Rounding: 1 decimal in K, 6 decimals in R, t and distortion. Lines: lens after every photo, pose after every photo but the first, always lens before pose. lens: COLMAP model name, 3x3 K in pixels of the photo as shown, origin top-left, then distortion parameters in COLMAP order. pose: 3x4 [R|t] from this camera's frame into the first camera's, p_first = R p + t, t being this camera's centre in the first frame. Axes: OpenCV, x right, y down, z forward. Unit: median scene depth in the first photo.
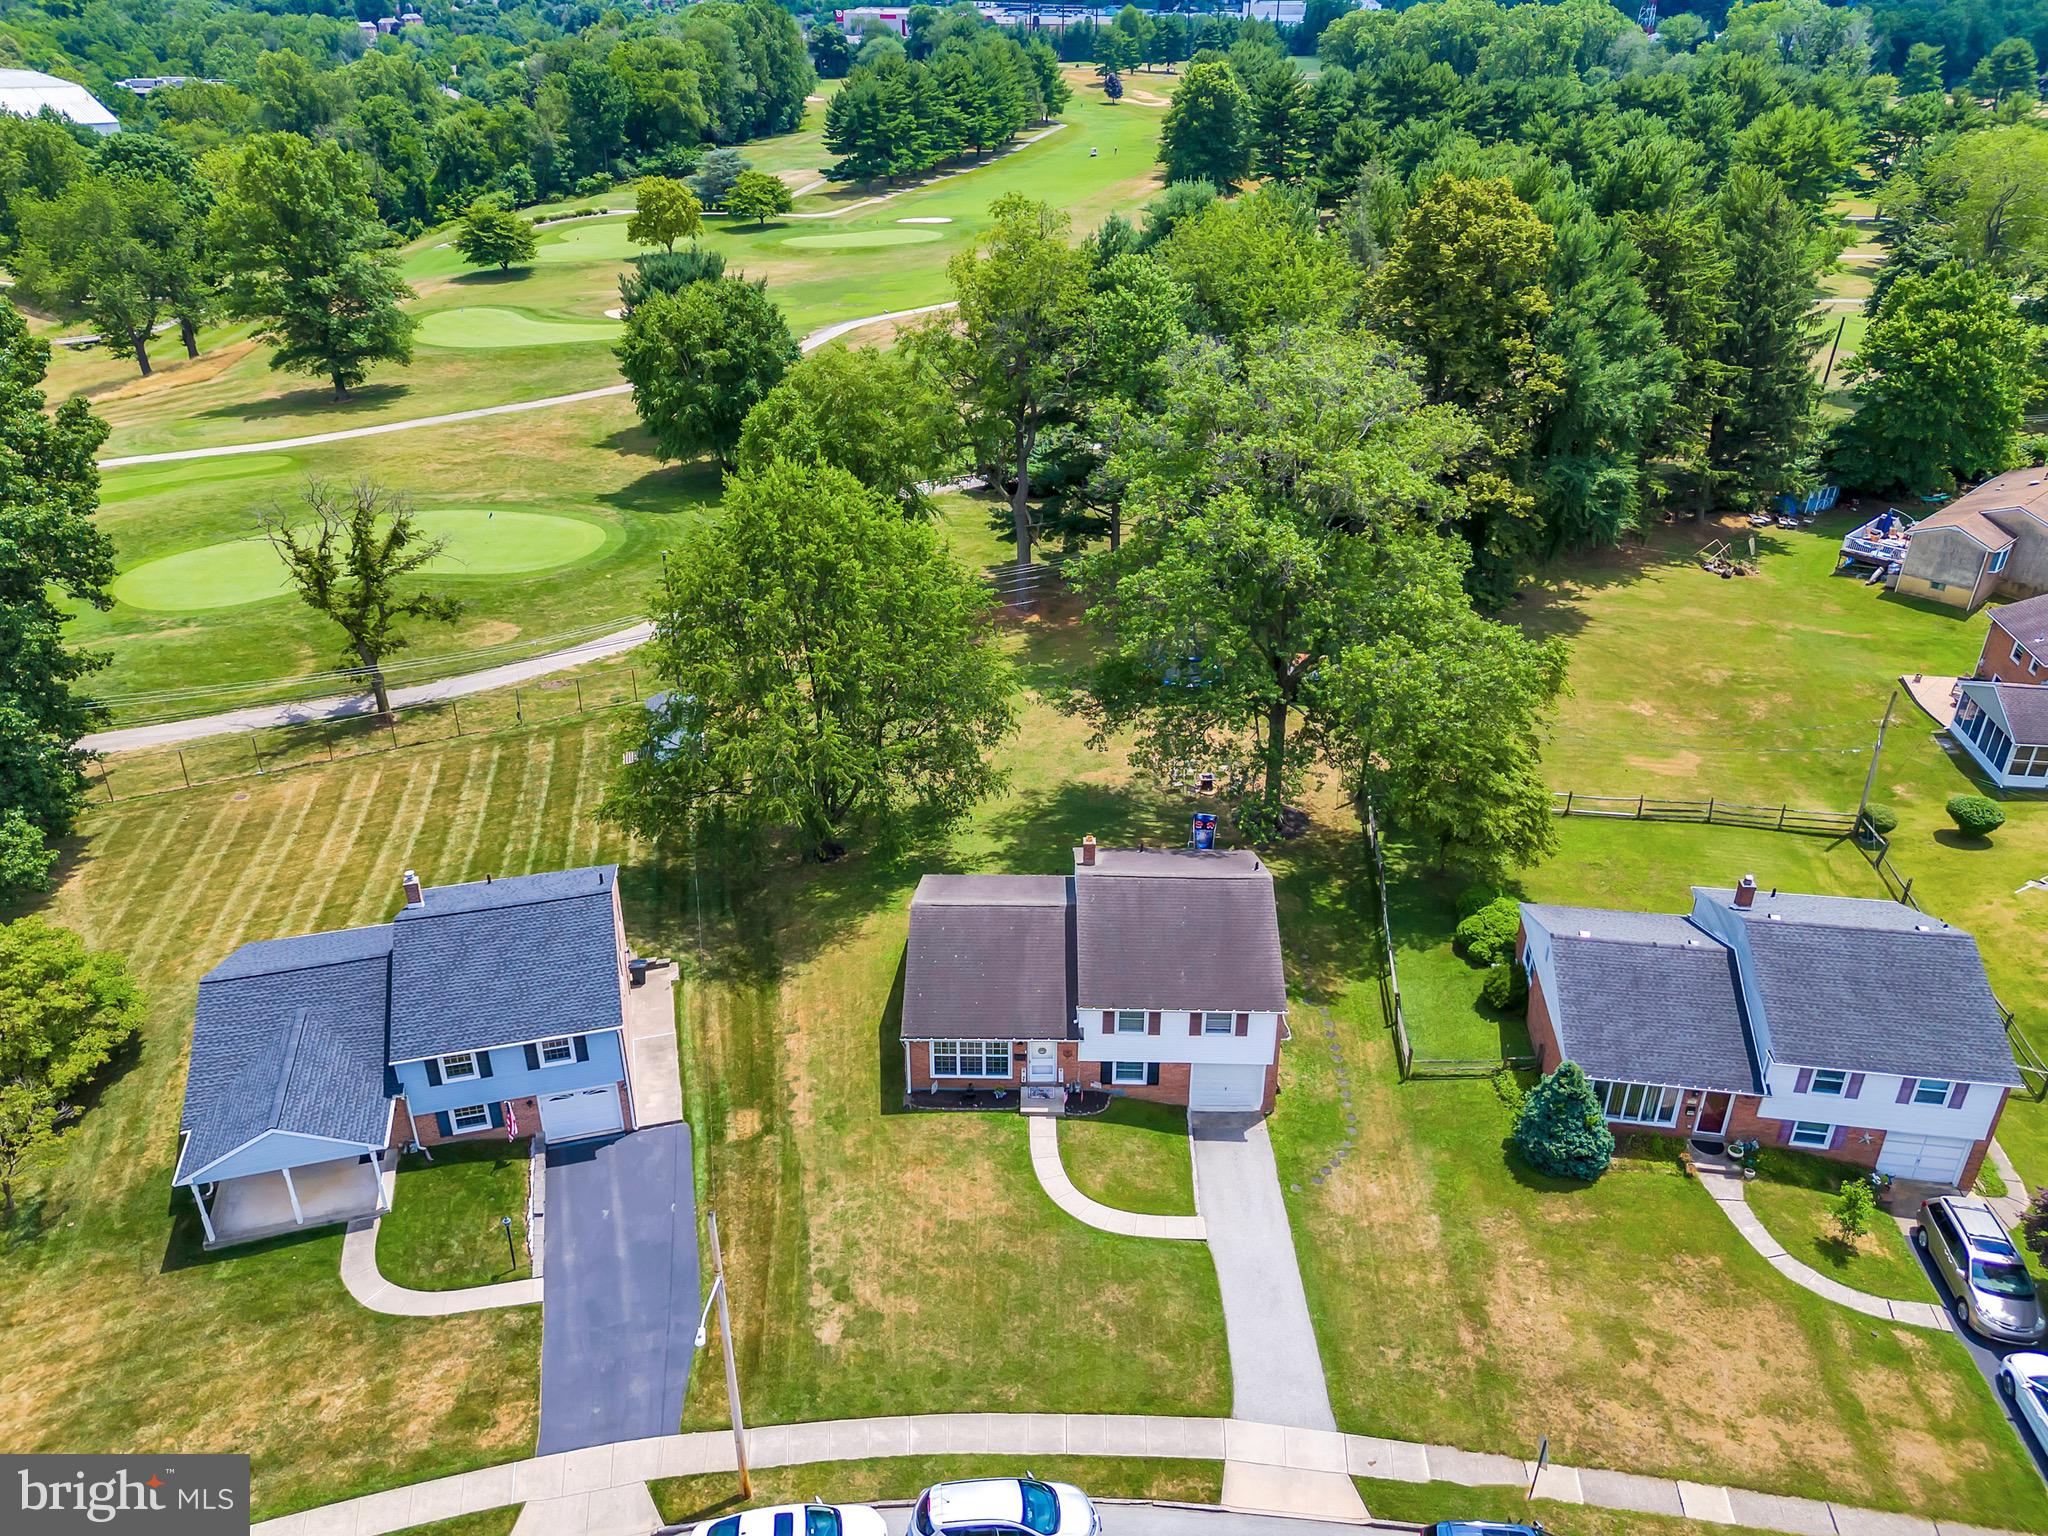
lens RADIAL K [[1481.4, 0, 1024.0], [0, 1481.4, 768.0], [0, 0, 1]] dist [0.124378, -0.083677]
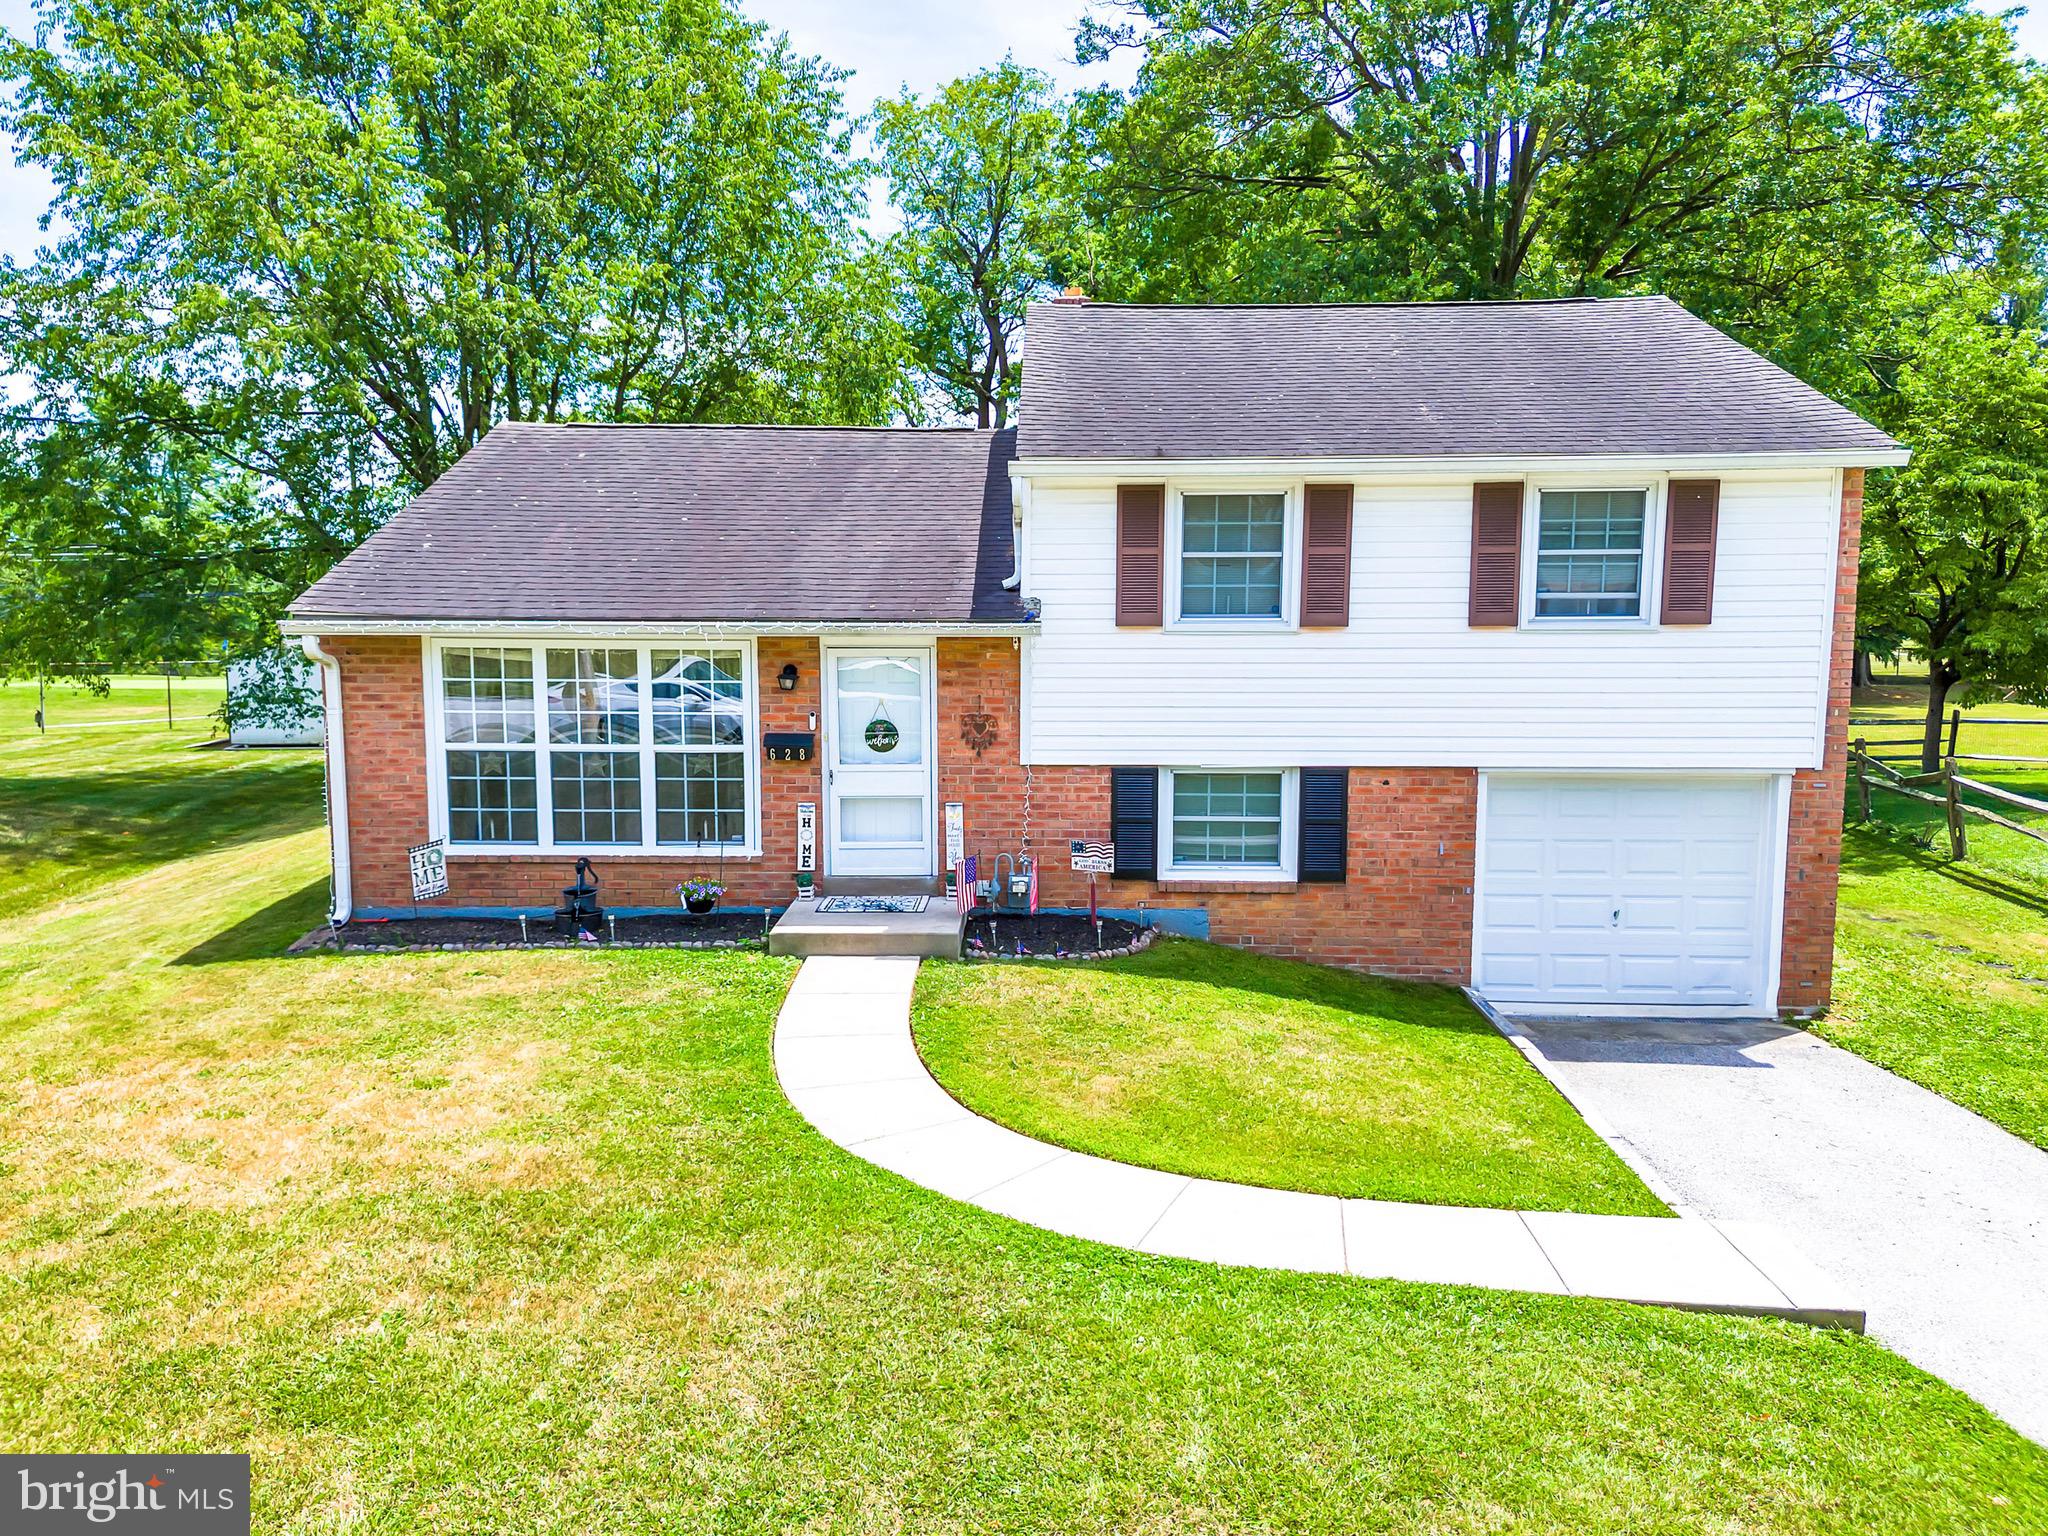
lens RADIAL K [[1493.3, 0, 1028.0], [0, 1493.3, 761.1], [0, 0, 1]] dist [0.111858, -0.080458]
pose [[0.999963, 0.003027, -0.007997, 0.040182], [-0.005803, 0.927180, -0.374571, 0.295350], [0.006280, 0.374604, 0.927164, 0.778212]]
